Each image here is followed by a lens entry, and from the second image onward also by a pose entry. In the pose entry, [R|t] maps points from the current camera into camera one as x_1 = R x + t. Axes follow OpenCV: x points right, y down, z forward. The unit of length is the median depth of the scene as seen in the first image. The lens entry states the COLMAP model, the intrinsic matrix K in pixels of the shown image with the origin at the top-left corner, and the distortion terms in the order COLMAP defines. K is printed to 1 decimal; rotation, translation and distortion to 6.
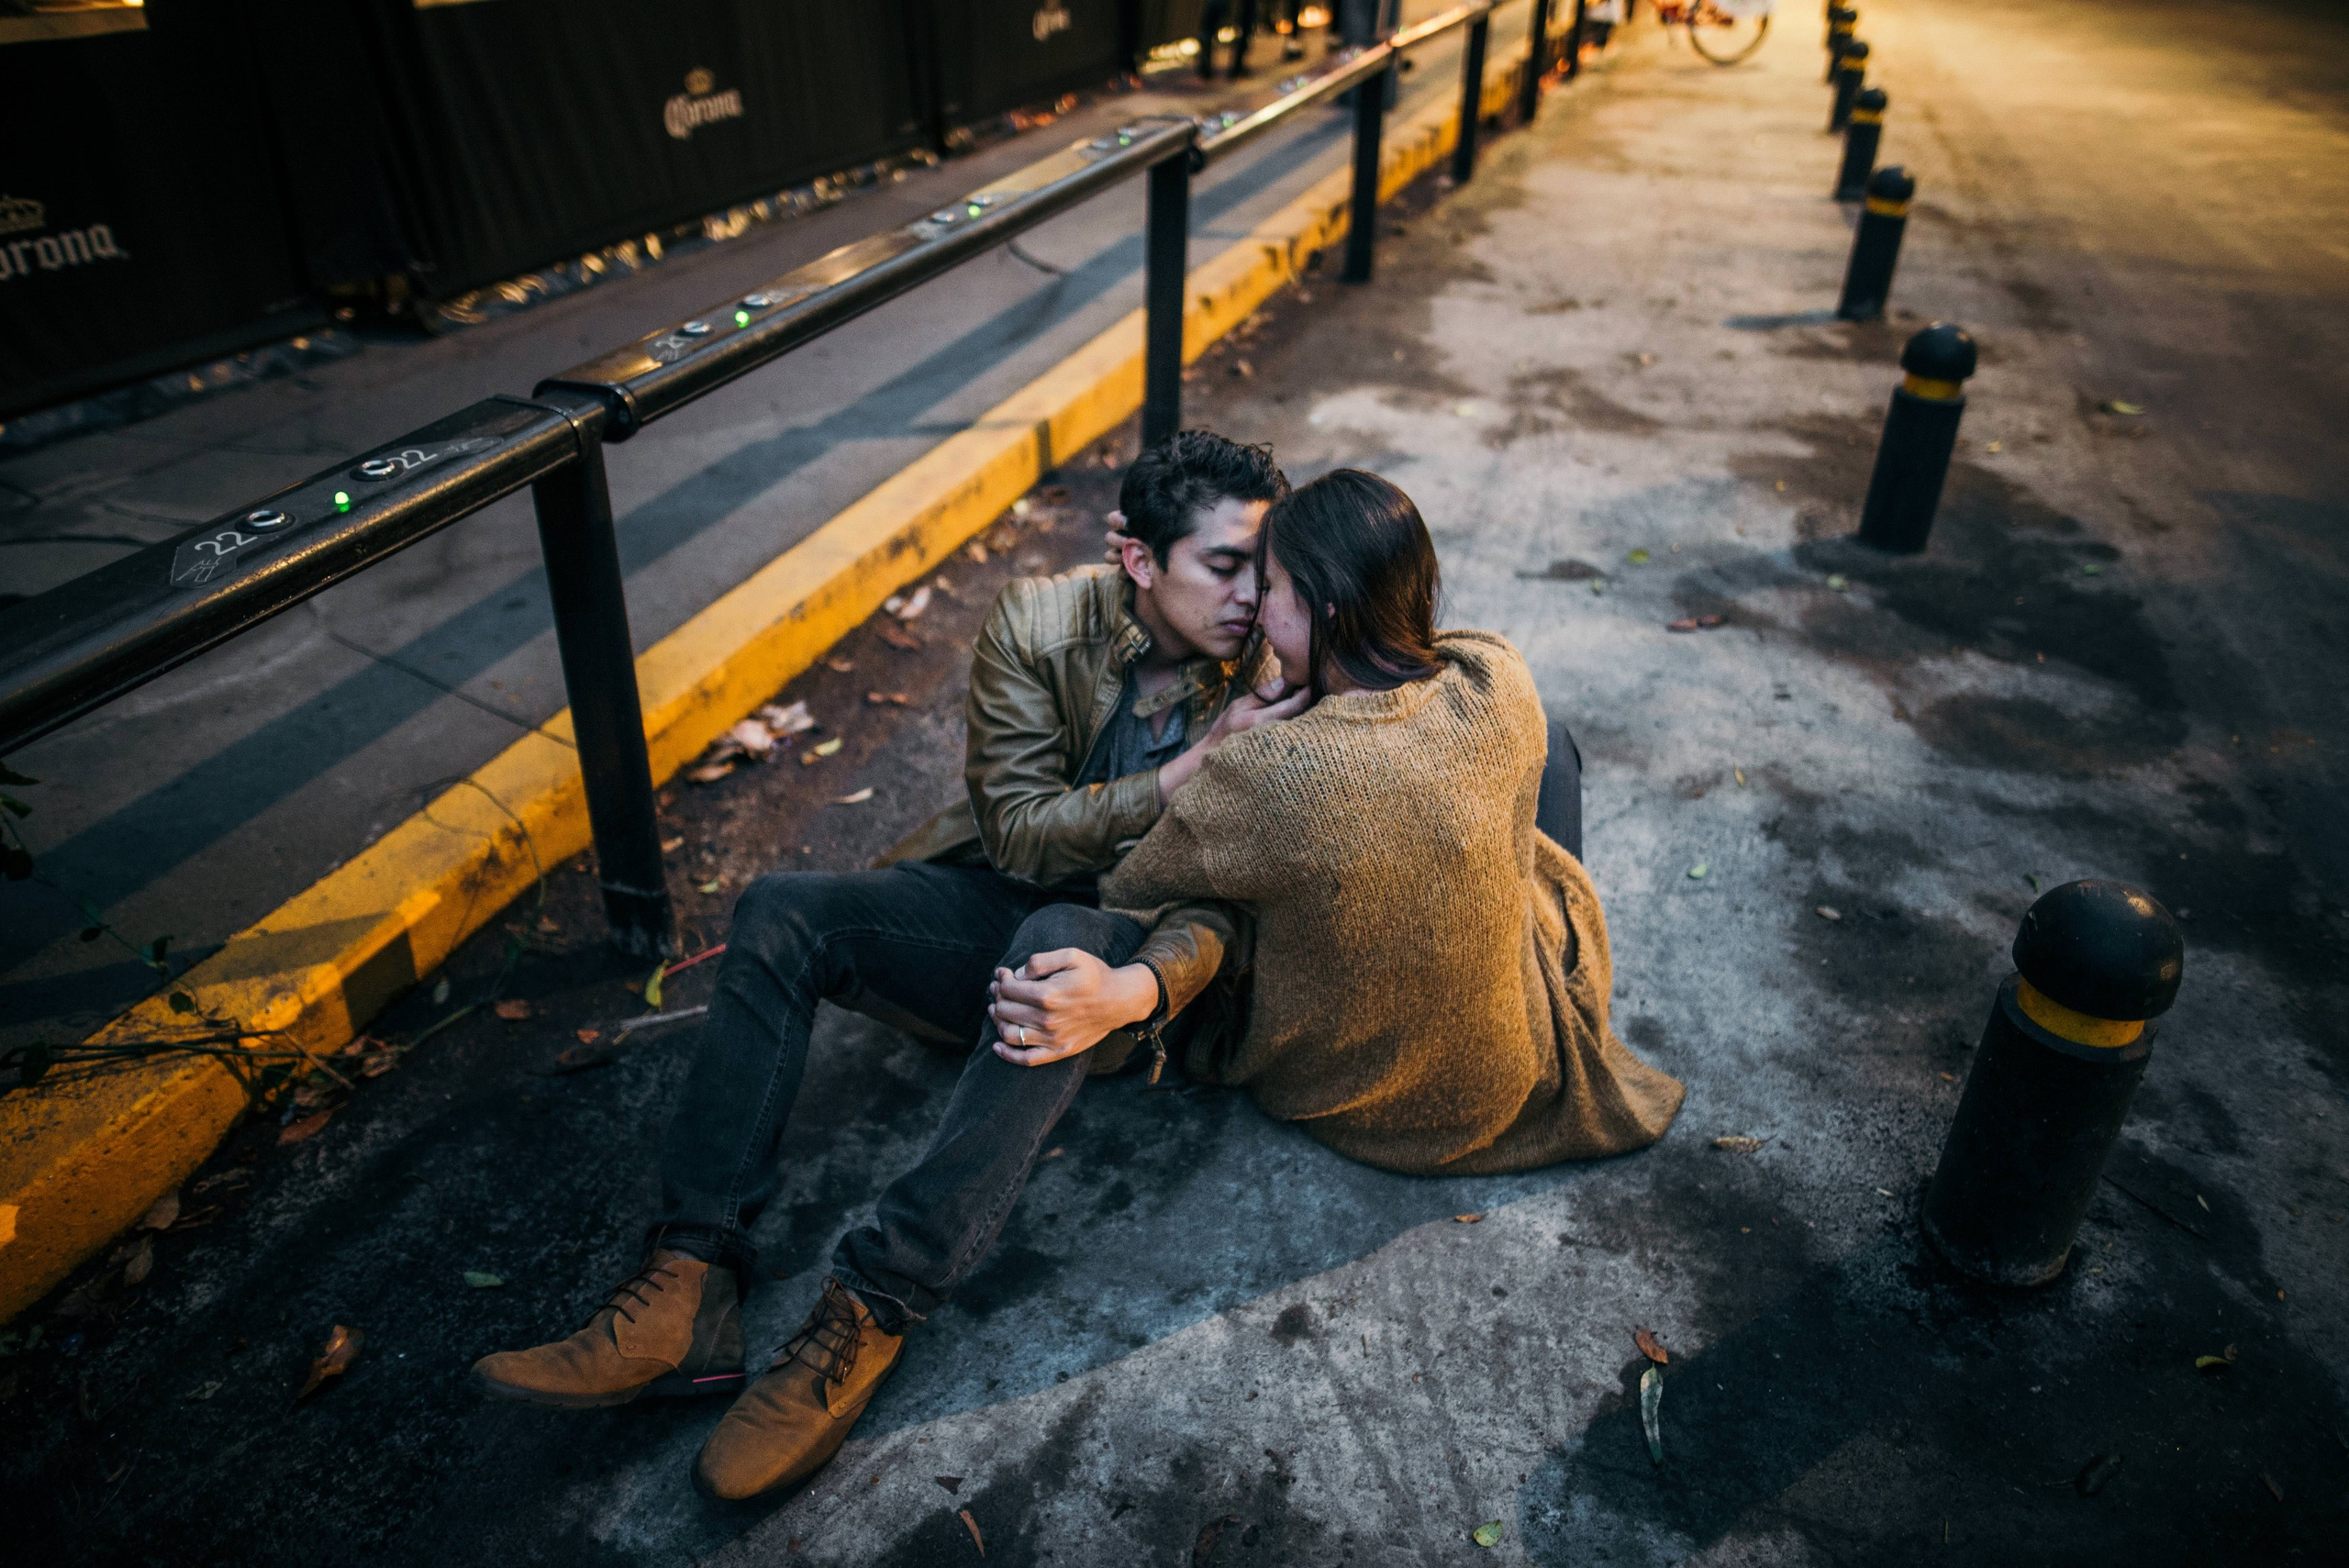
lens RADIAL K [[1615.7, 0, 1175.6], [0, 1615.7, 724.6], [0, 0, 1]] dist [-0.054500, 0.051037]
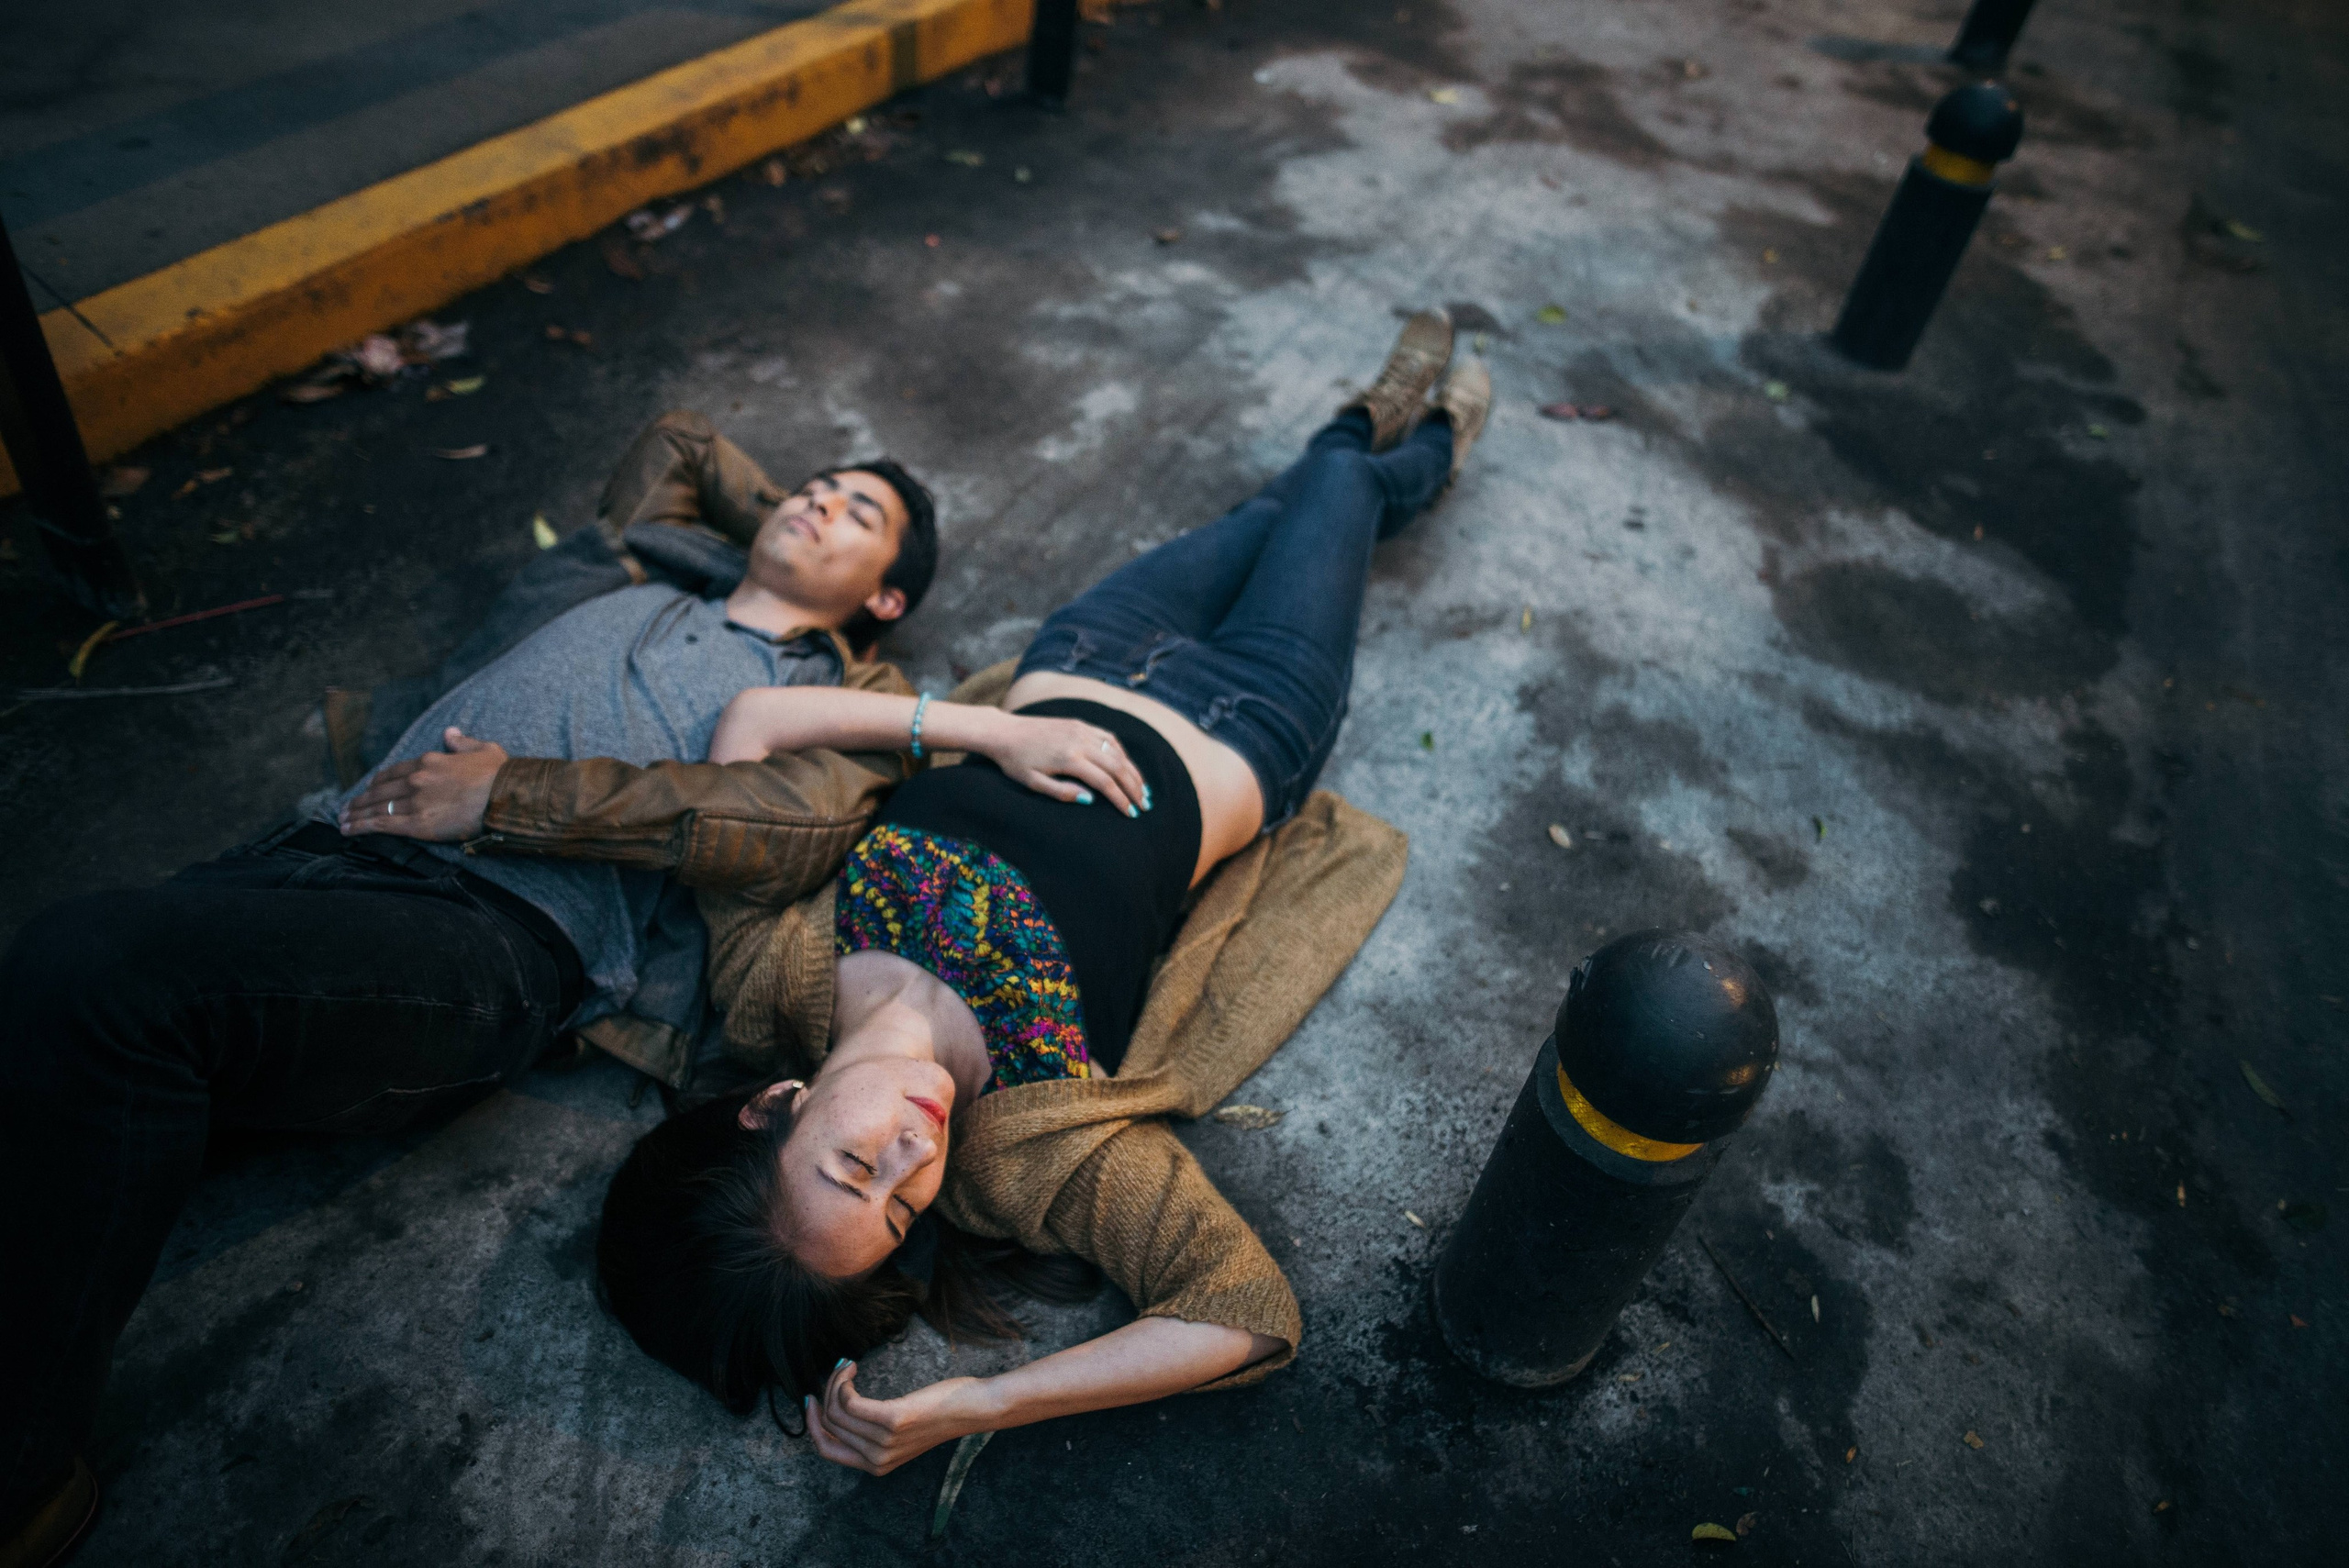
lens RADIAL K [[1615.7, 0, 1175.6], [0, 1615.7, 724.6], [0, 0, 1]] dist [-0.054500, 0.051037]
pose [[0.982850, 0.182275, -0.027956, 0.190259], [-0.172219, 0.961481, 0.214232, -0.054350], [0.065928, -0.205744, 0.976383, 0.169980]]
